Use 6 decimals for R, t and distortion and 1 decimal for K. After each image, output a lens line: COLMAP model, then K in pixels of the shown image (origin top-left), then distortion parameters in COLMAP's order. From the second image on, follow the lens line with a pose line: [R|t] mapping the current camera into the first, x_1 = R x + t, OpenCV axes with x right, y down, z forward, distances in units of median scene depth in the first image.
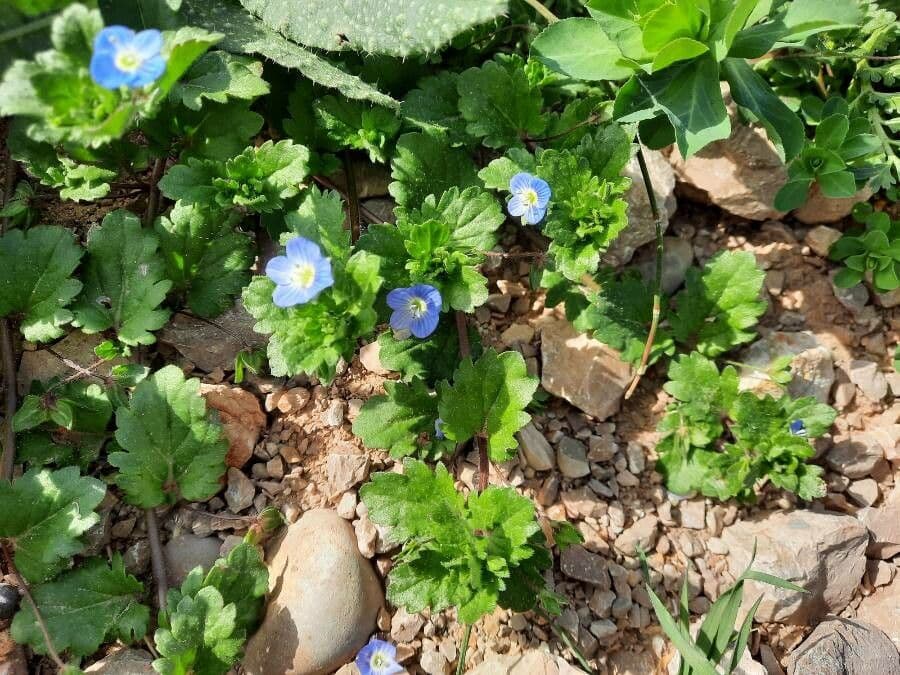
lens RADIAL K [[733.9, 0, 449.1], [0, 733.9, 333.8], [0, 0, 1]] dist [-0.009066, -0.010602]
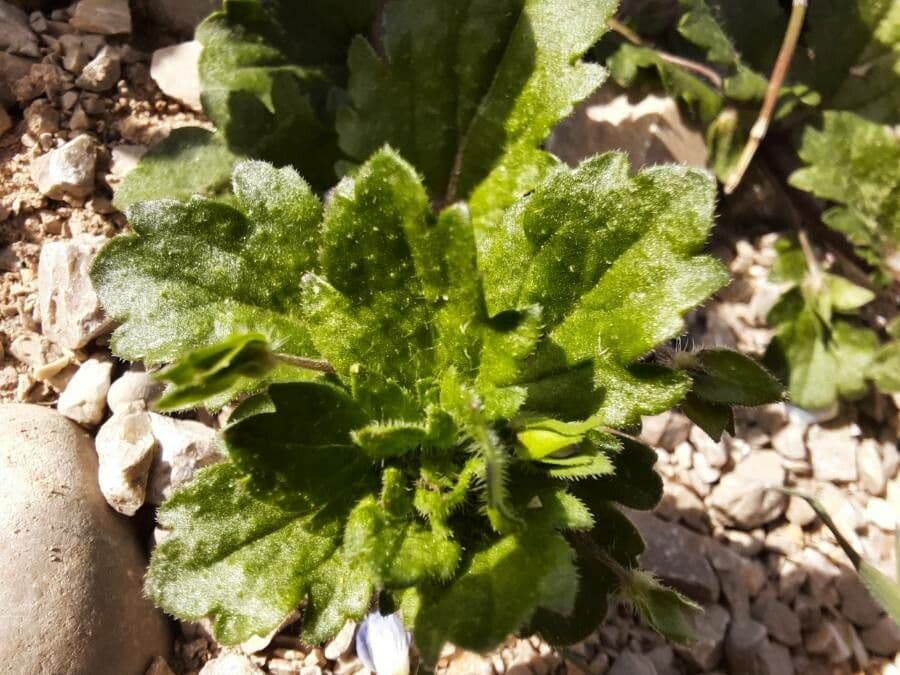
lens RADIAL K [[733.9, 0, 453.6], [0, 733.9, 341.9], [0, 0, 1]] dist [-0.009066, -0.010602]
pose [[0.983104, 0.033994, 0.179862, -0.019192], [-0.012688, 0.992896, -0.118310, 0.247658], [-0.182606, 0.114029, 0.976551, 0.579524]]
